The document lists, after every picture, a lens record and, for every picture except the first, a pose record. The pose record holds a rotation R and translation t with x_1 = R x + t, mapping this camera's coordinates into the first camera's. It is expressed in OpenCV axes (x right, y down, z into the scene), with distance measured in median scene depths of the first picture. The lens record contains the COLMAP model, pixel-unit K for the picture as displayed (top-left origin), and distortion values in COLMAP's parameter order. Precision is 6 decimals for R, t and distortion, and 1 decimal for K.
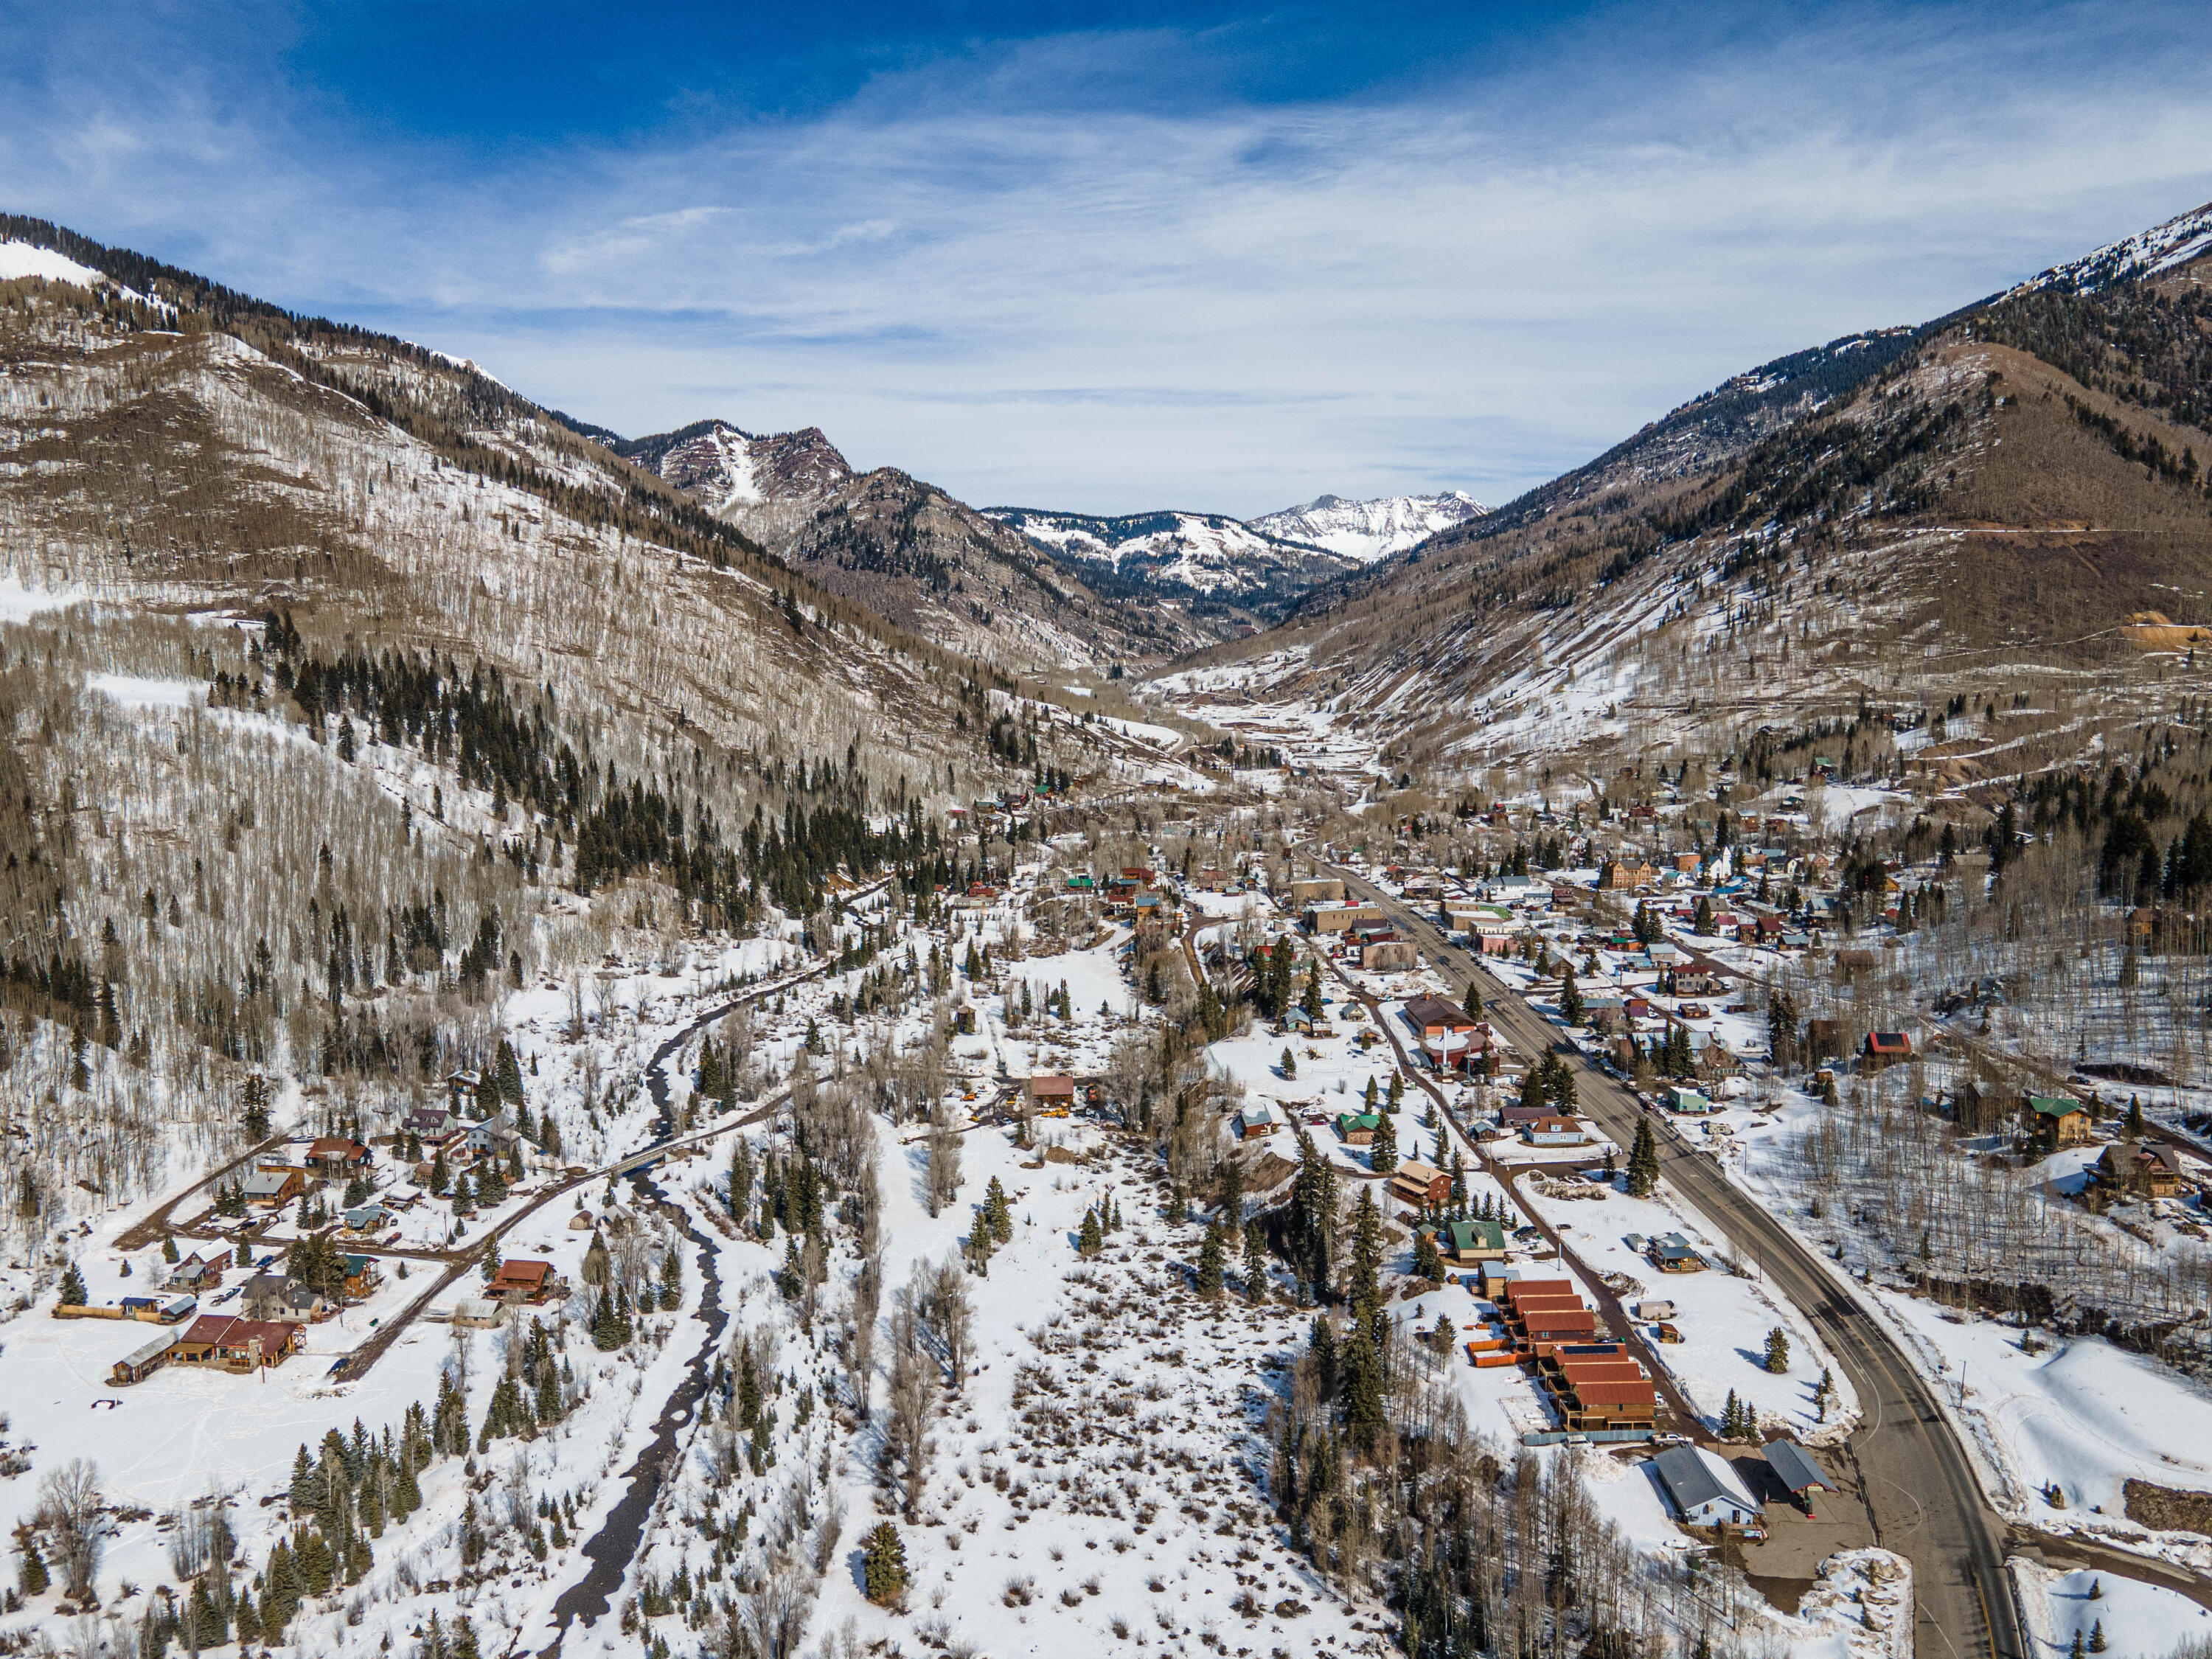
lens RADIAL K [[1603.9, 0, 1112.4], [0, 1603.9, 828.4], [0, 0, 1]] dist [0.031985, 0.023962]
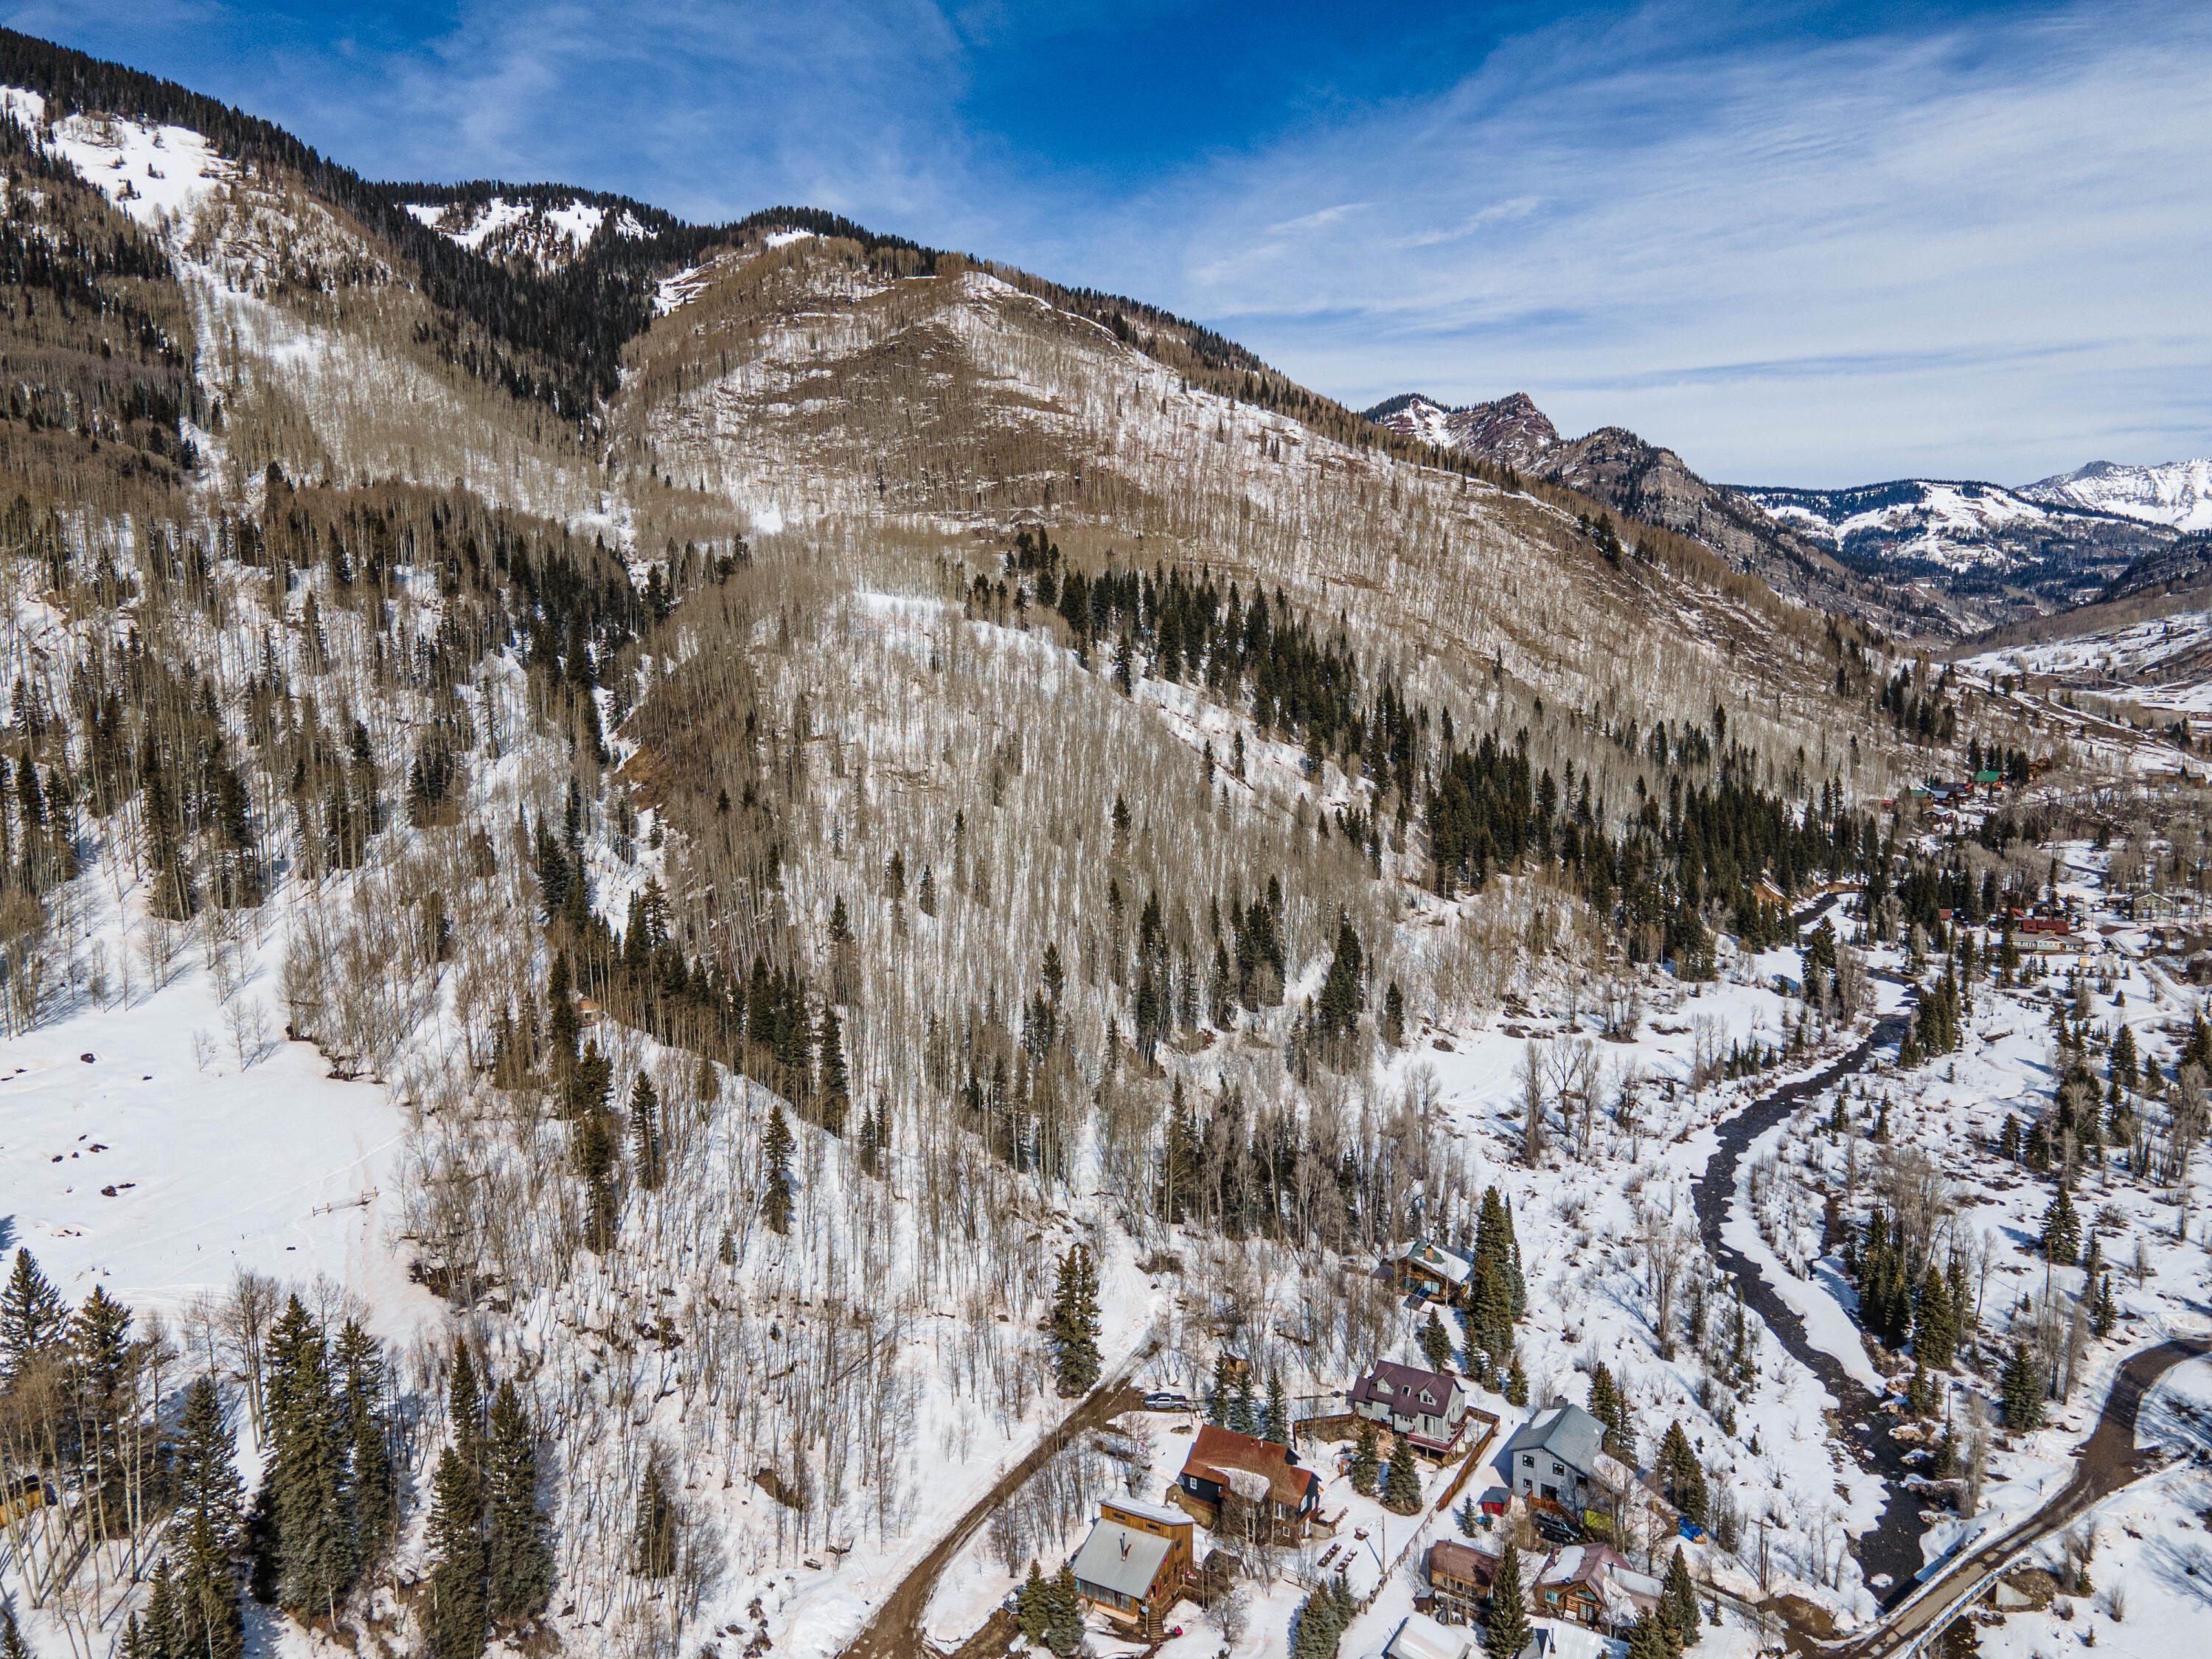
lens RADIAL K [[1609.5, 0, 1126.3], [0, 1609.5, 828.9], [0, 0, 1]] dist [0.009034, 0.080660]
pose [[0.926541, 0.040078, -0.374052, -0.069310], [-0.040654, 0.999153, 0.006353, 0.005019], [0.373990, 0.009321, 0.927386, 0.114252]]
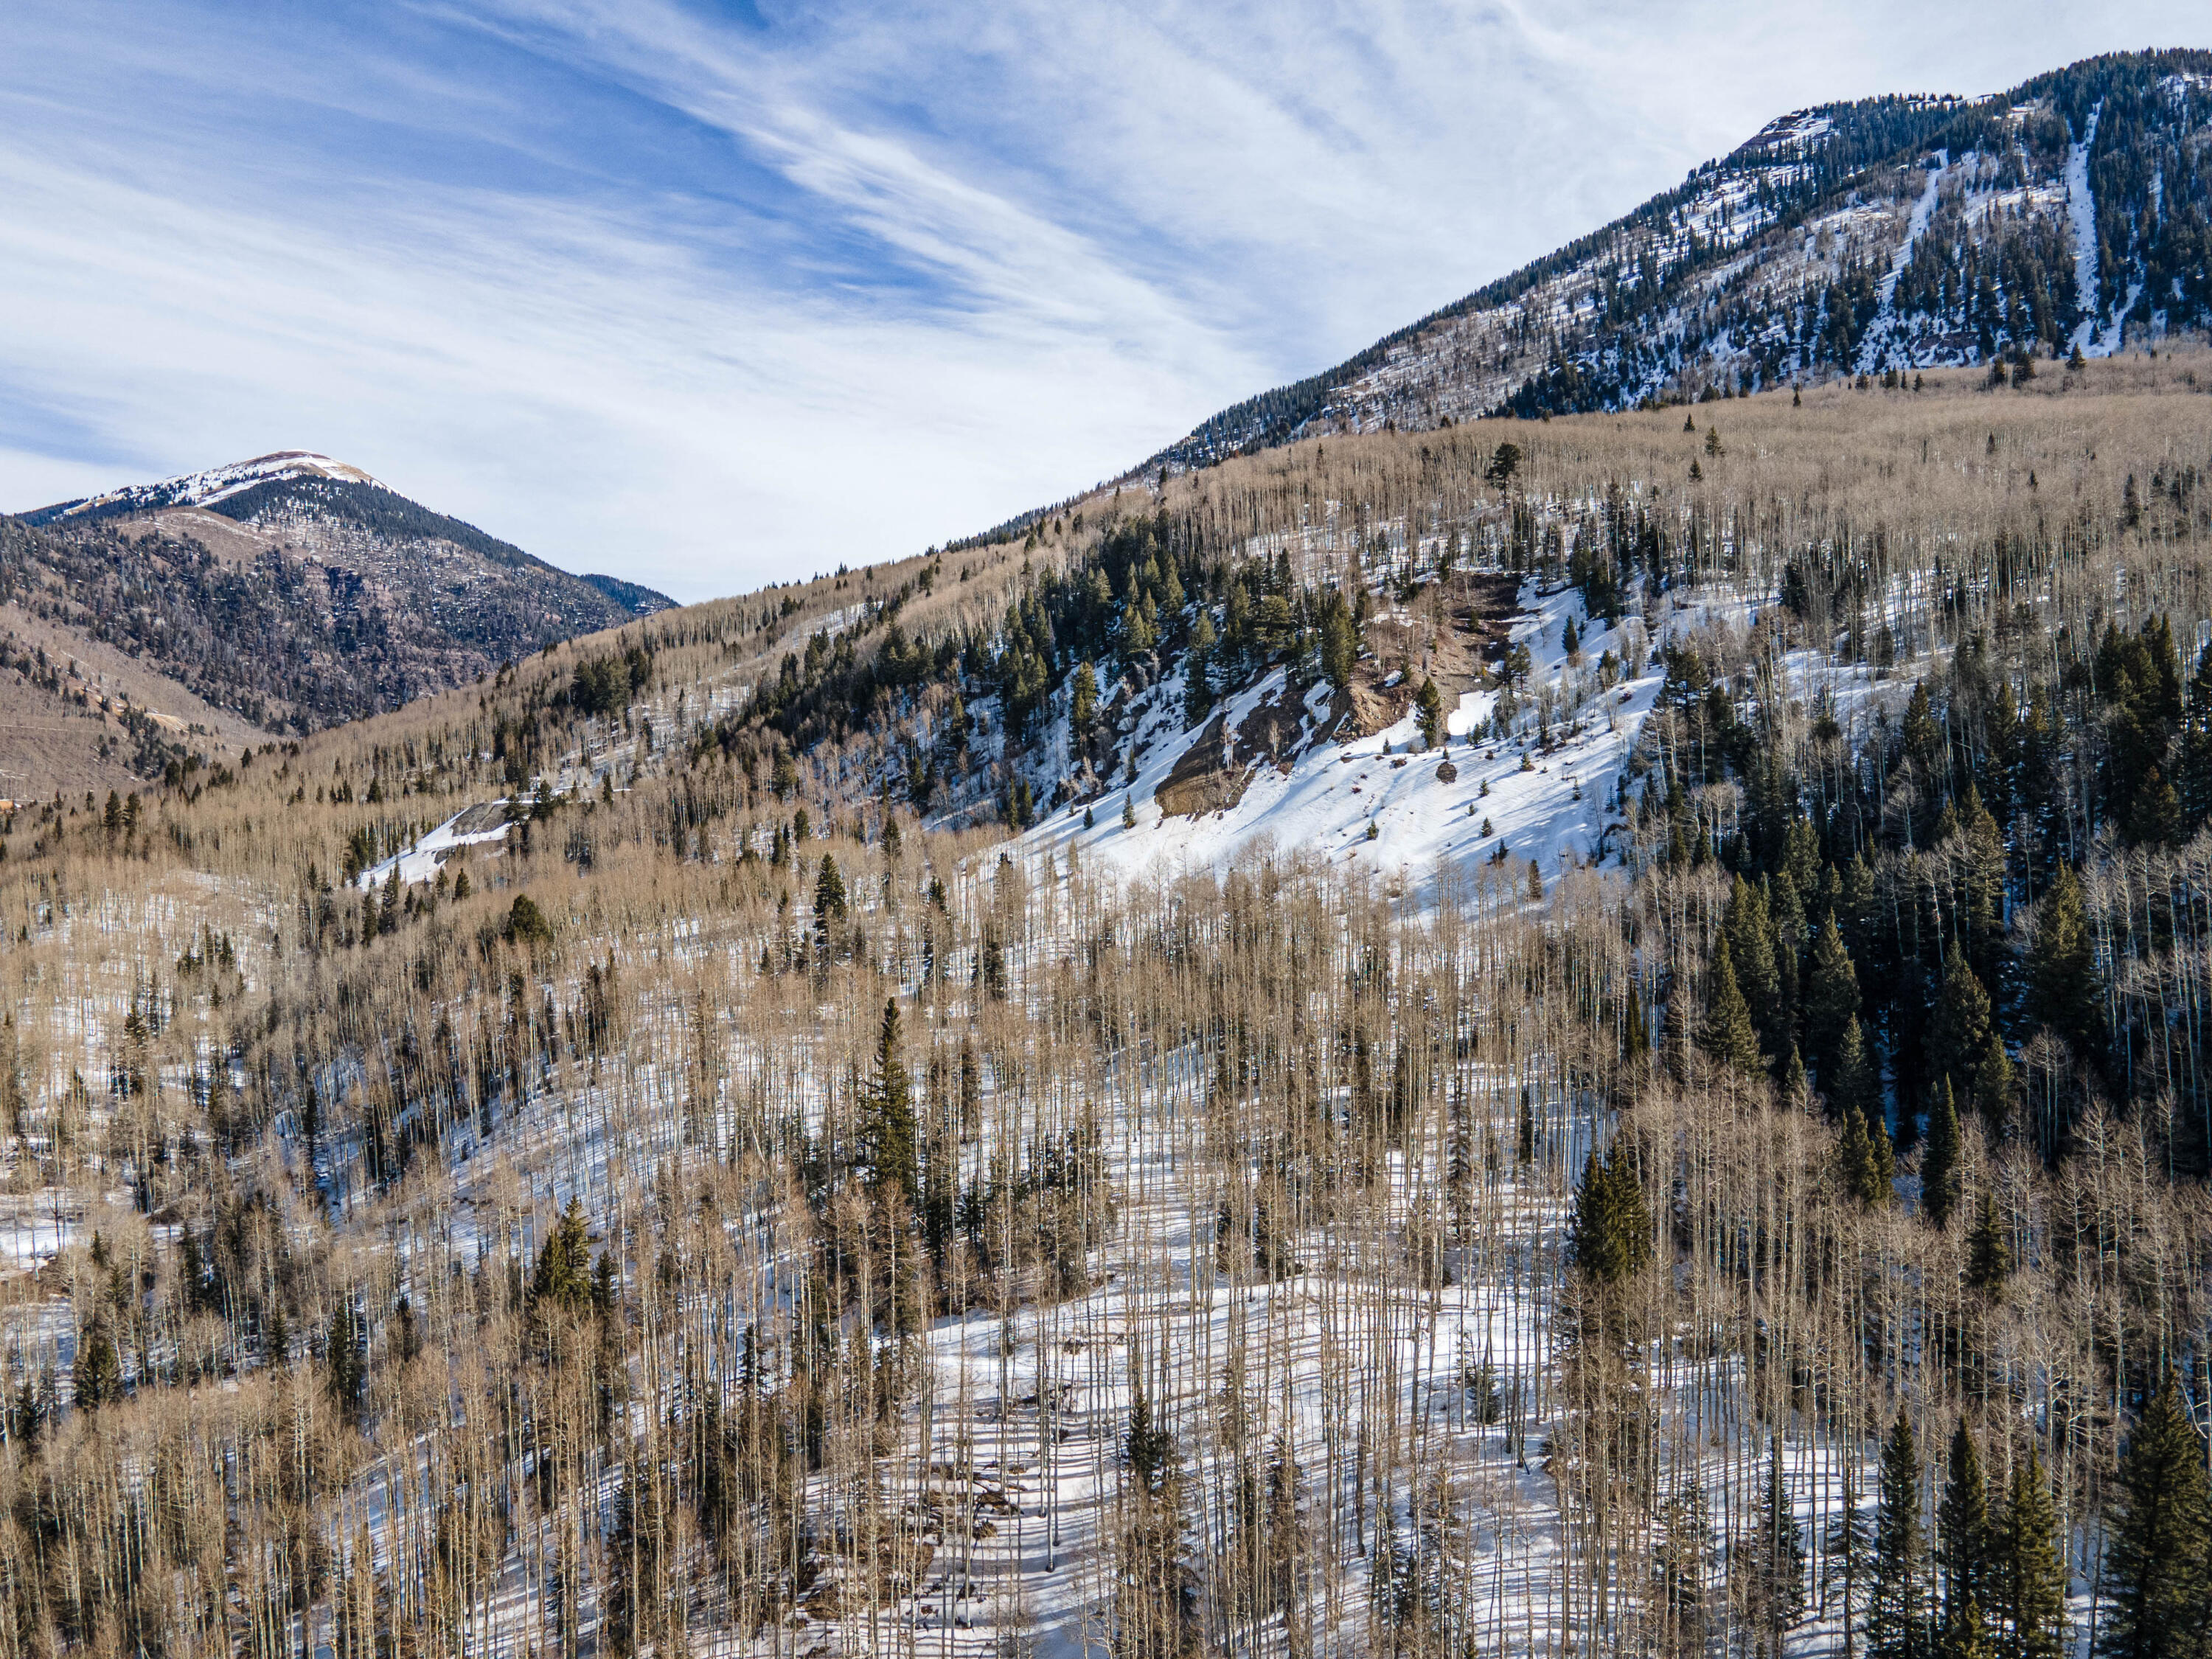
lens RADIAL K [[1603.9, 0, 1112.4], [0, 1603.9, 828.4], [0, 0, 1]] dist [0.031985, 0.023962]
pose [[0.564445, -0.004423, 0.825459, 0.047822], [0.094336, 0.993780, -0.059182, 0.032555], [-0.820062, 0.111275, 0.561351, -0.246862]]
